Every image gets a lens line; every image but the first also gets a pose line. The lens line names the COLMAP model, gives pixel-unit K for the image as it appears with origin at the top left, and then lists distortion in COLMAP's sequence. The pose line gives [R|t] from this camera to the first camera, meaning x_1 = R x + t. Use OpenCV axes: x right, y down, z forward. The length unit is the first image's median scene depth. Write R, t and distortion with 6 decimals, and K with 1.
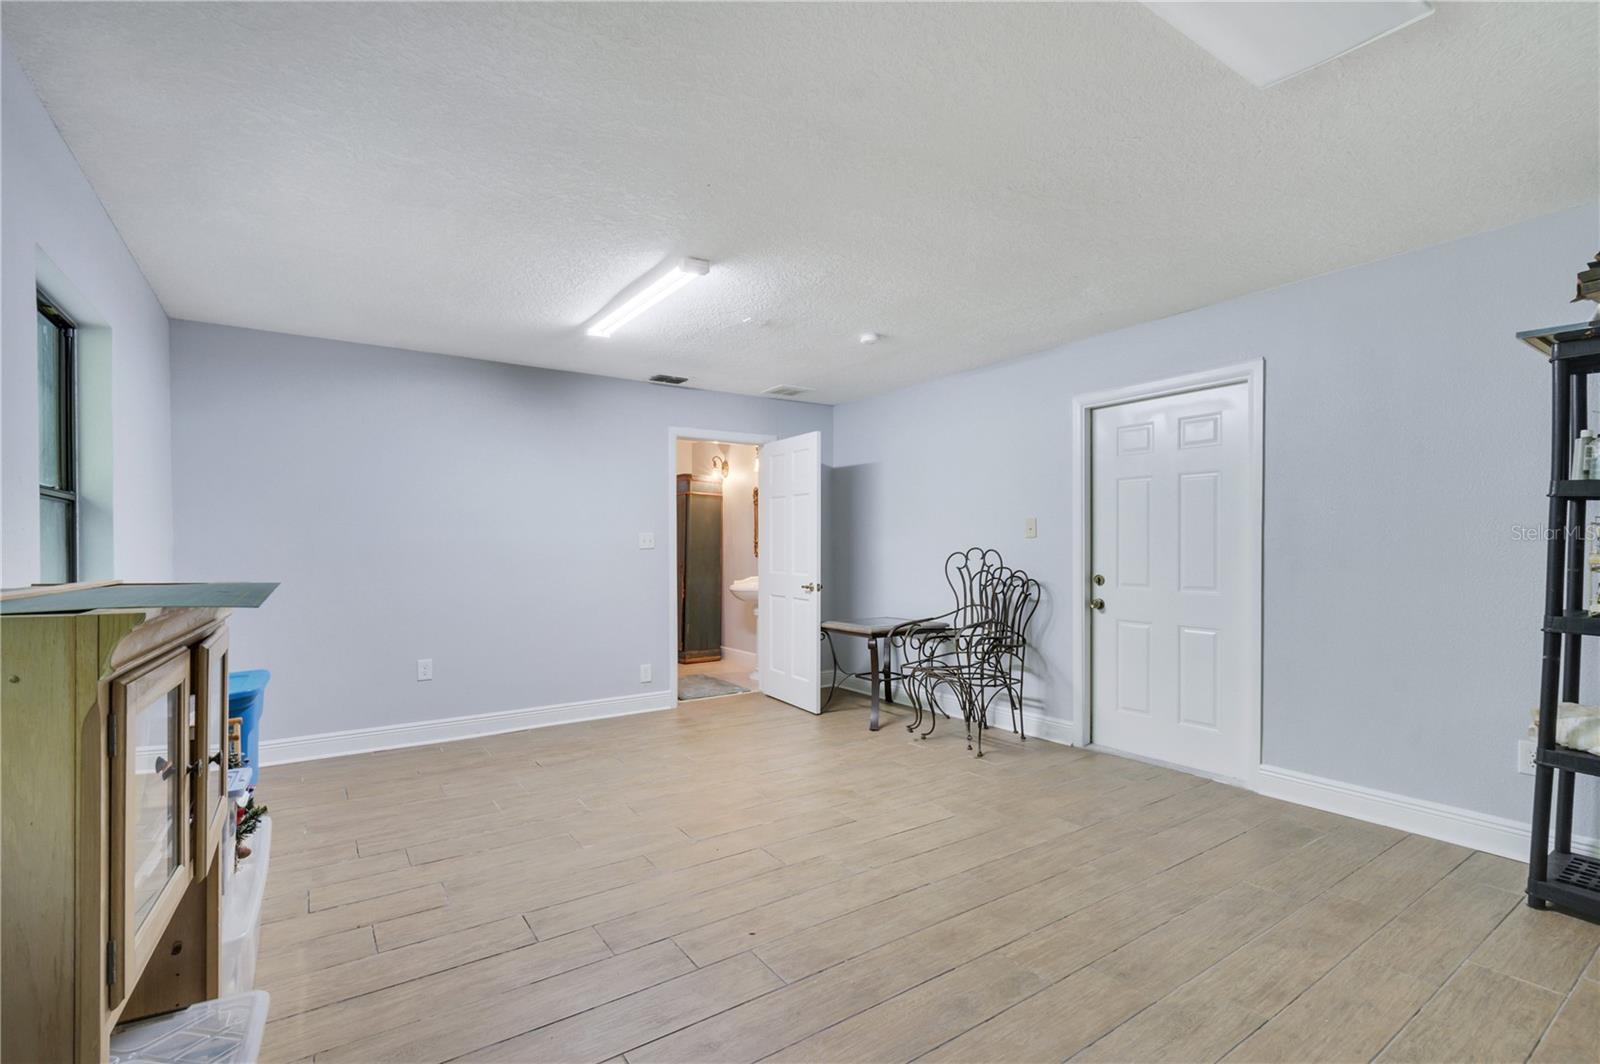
lens RADIAL K [[697.5, 0, 798.4], [0, 697.5, 541.3], [0, 0, 1]] dist [-0.002588, -0.000454]
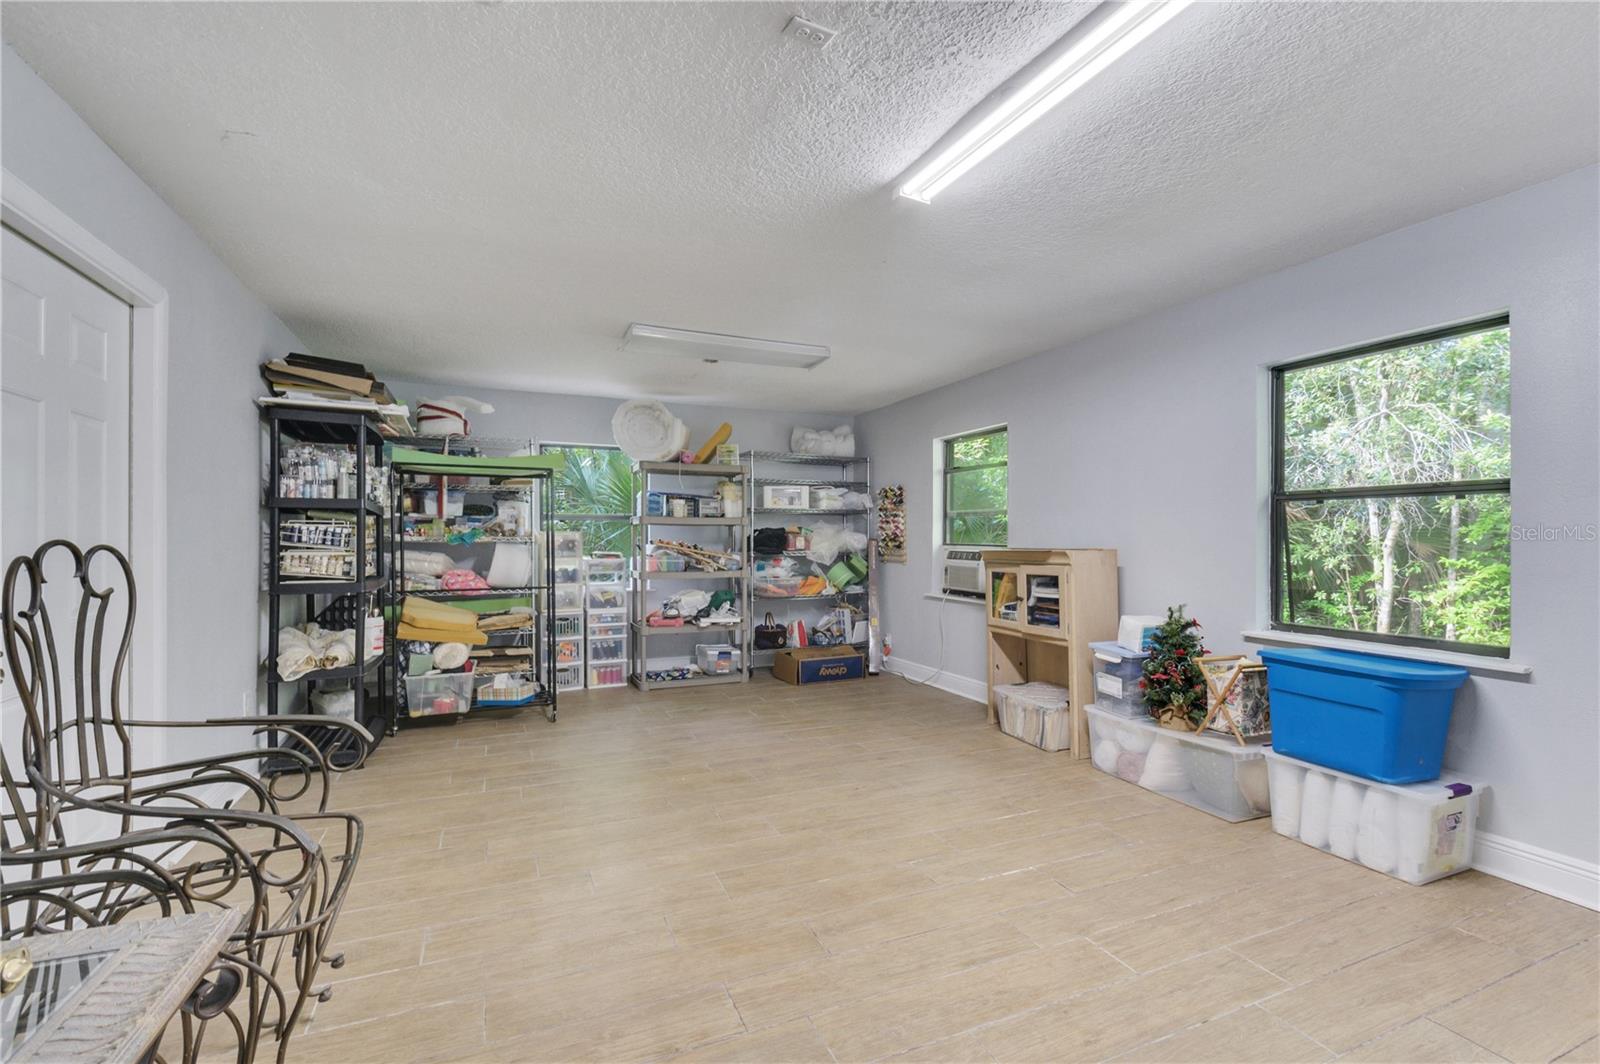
lens RADIAL K [[697.5, 0, 805.6], [0, 697.5, 540.3], [0, 0, 1]] dist [-0.002588, -0.000454]
pose [[-0.979088, 0.005985, 0.203348, -0.182517], [0.003396, 0.999909, -0.013078, 0.022711], [-0.203407, -0.012114, -0.979019, 1.731543]]
